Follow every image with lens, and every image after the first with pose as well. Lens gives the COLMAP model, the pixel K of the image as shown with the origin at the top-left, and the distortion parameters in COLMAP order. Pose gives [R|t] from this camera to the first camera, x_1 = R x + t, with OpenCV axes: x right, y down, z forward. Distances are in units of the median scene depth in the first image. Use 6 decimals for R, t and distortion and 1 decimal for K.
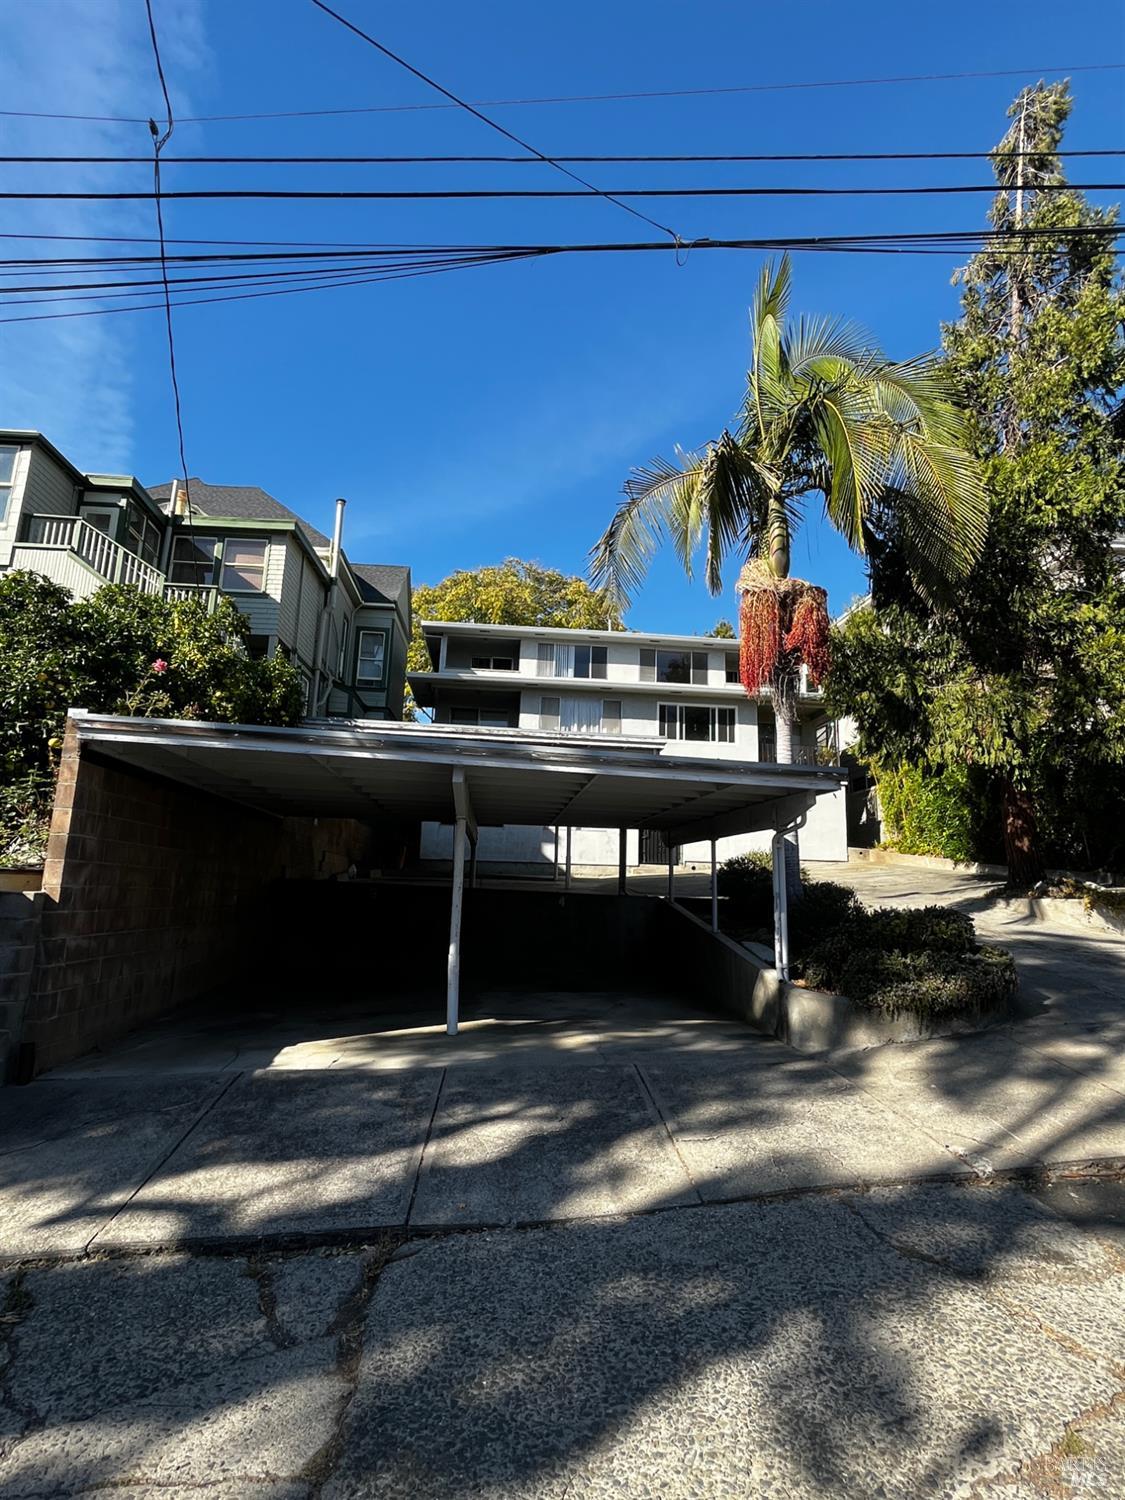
lens RADIAL K [[772.7, 0, 562.5], [0, 772.7, 750.0], [0, 0, 1]] dist [-0.003121, -0.000922]
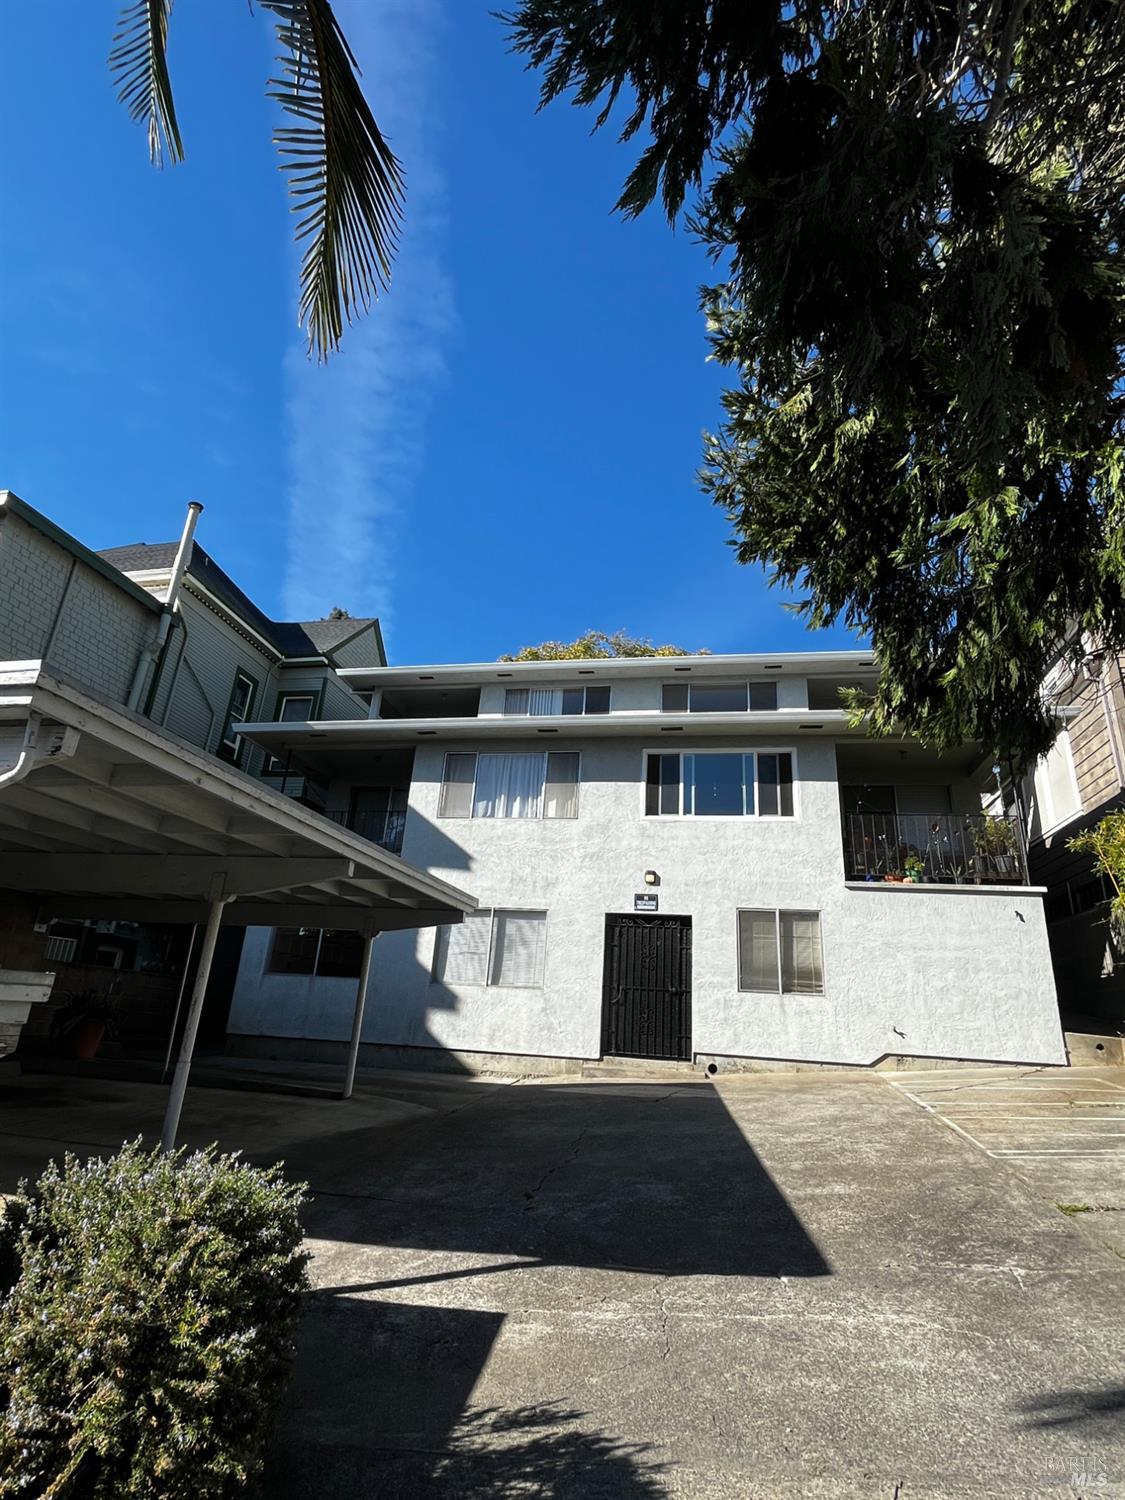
lens RADIAL K [[772.7, 0, 562.5], [0, 772.7, 750.0], [0, 0, 1]] dist [-0.003121, -0.000922]
pose [[0.955538, -0.072619, -0.285787, 0.200983], [0.020096, 0.982984, -0.182586, 0.034666], [0.294184, 0.168725, 0.940738, 0.403947]]
